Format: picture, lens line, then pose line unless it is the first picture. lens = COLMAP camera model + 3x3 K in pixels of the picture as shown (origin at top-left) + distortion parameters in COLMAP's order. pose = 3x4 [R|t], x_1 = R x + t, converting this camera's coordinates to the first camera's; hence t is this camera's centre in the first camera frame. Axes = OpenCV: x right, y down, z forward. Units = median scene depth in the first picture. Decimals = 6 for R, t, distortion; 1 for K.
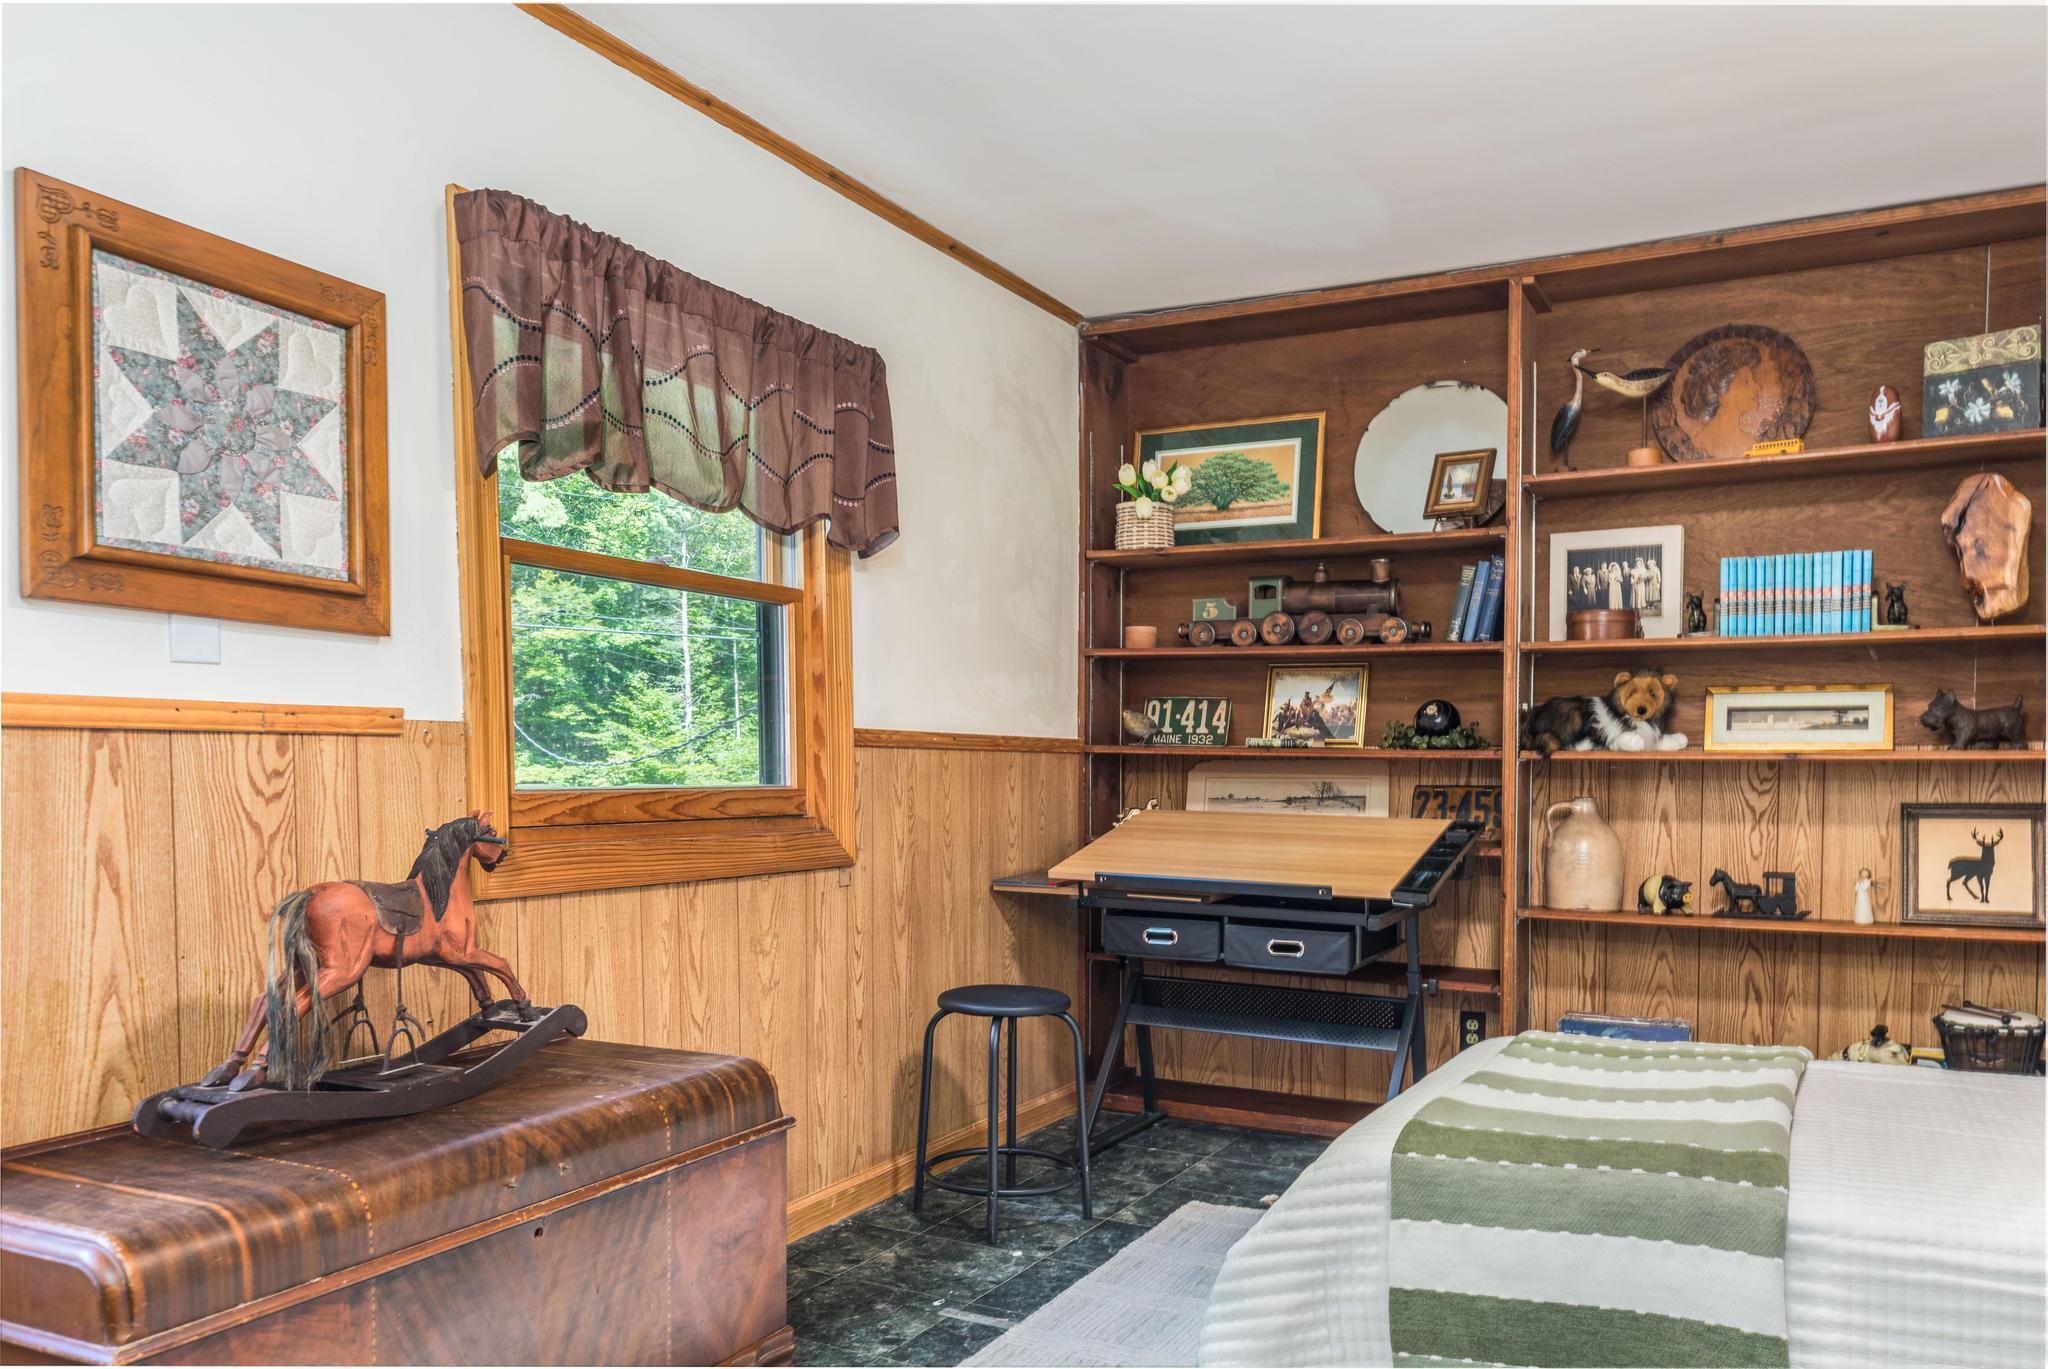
lens RADIAL K [[1547.8, 0, 1027.1], [0, 1547.8, 693.1], [0, 0, 1]] dist [0.002620, -0.003189]
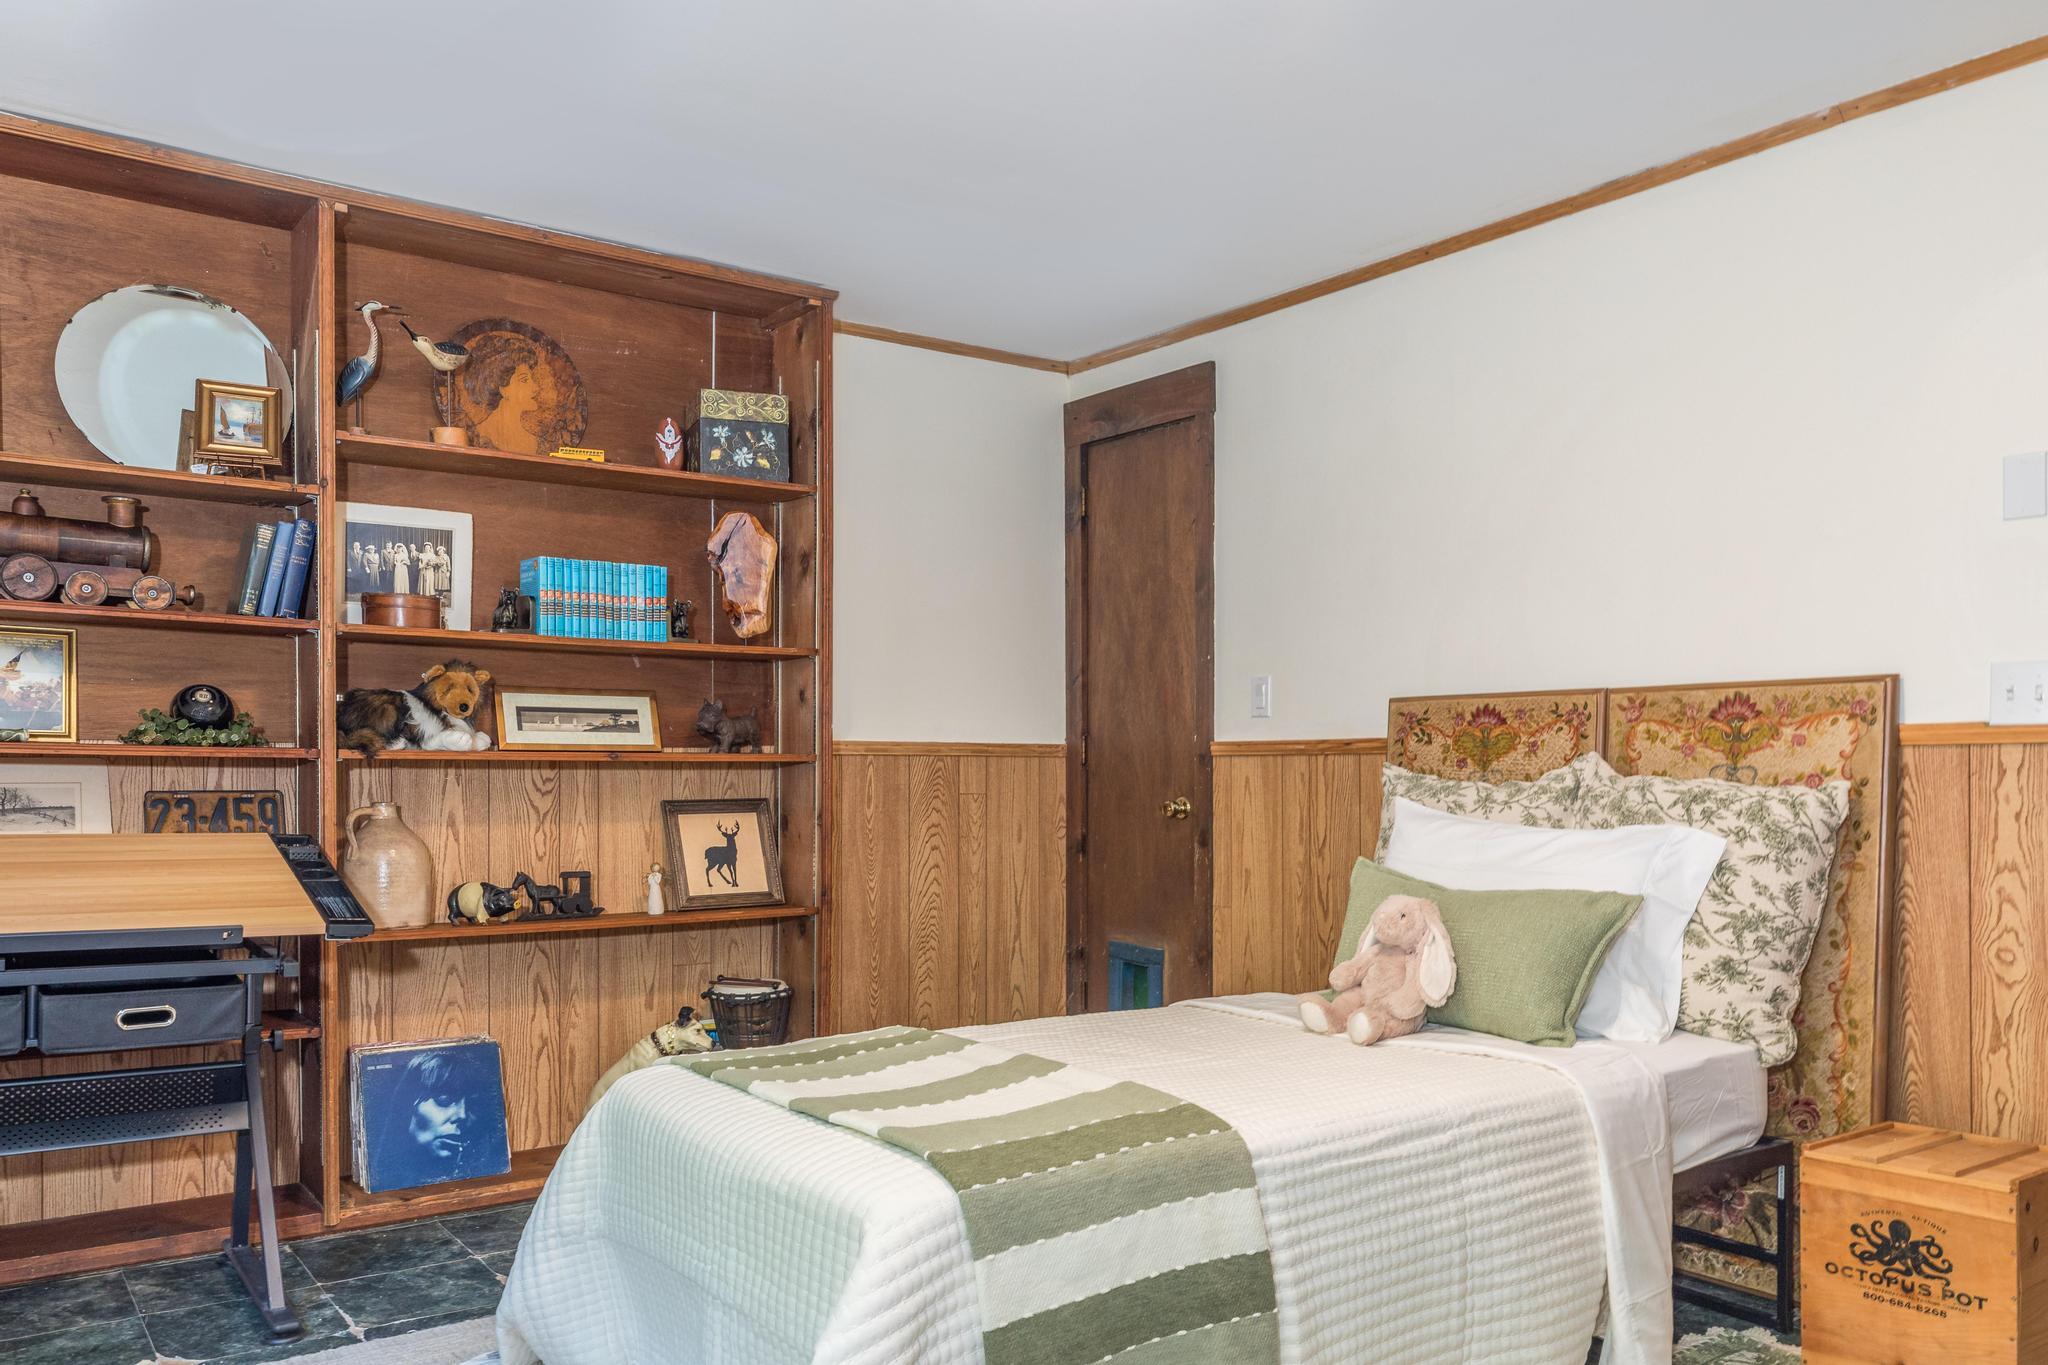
lens RADIAL K [[1547.8, 0, 1064.0], [0, 1547.8, 664.9], [0, 0, 1]] dist [0.002620, -0.003189]
pose [[0.420714, 0.057479, 0.905371, -0.314427], [-0.045277, 0.998077, -0.042325, 0.009357], [-0.906063, -0.023186, 0.422507, 0.291552]]
